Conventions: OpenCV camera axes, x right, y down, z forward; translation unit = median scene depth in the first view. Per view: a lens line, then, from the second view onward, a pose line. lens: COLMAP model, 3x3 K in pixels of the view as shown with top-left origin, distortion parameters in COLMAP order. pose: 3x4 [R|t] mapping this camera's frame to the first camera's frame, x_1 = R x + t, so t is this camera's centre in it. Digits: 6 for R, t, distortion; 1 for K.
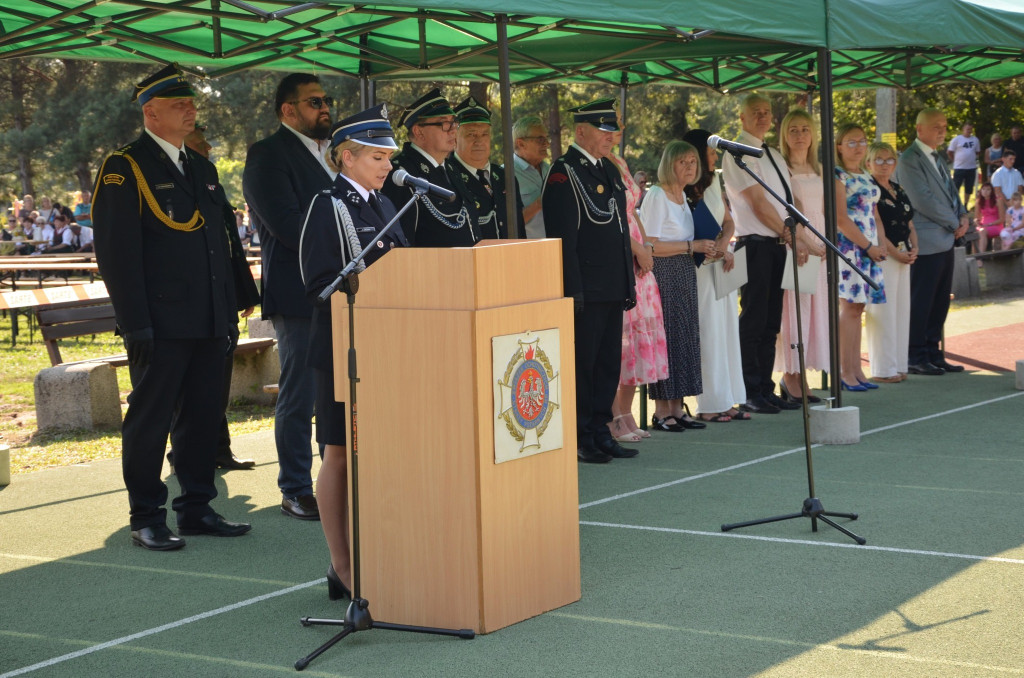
lens RADIAL K [[2361.2, 0, 514.1], [0, 2361.2, 367.2], [0, 0, 1]] dist [0.340884, 0.669758]
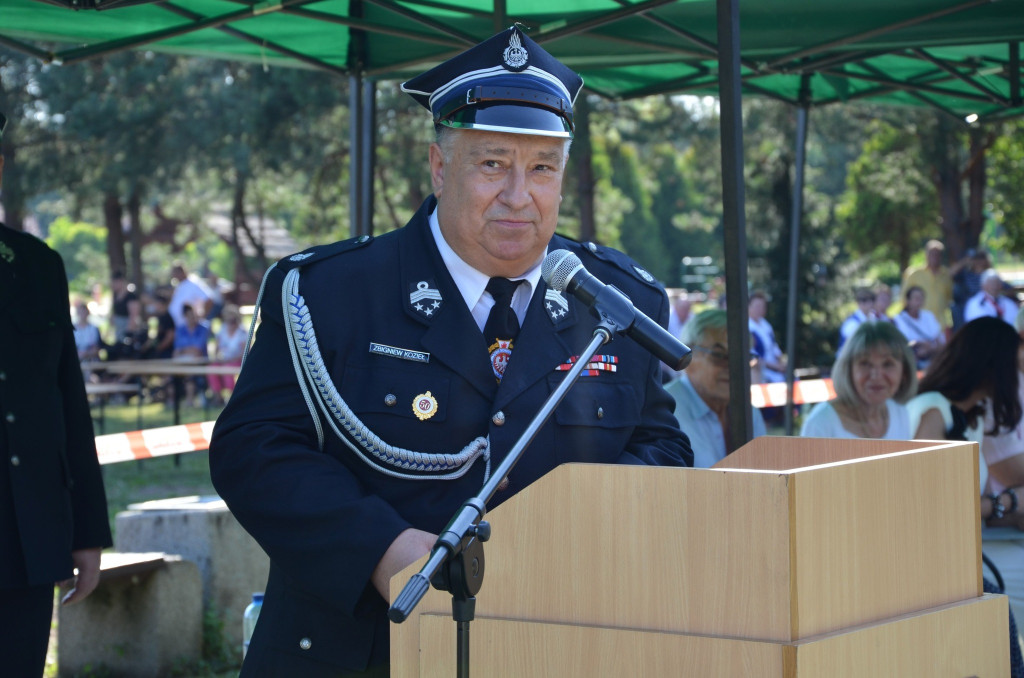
lens RADIAL K [[2873.5, 0, 512.0], [0, 2873.5, 339.0], [0, 0, 1]] dist [0.667622, 0.261275]
pose [[0.999149, 0.018702, 0.036759, -0.056916], [-0.016874, 0.998635, -0.049430, -0.035135], [-0.037634, 0.048768, 0.998101, 0.396684]]
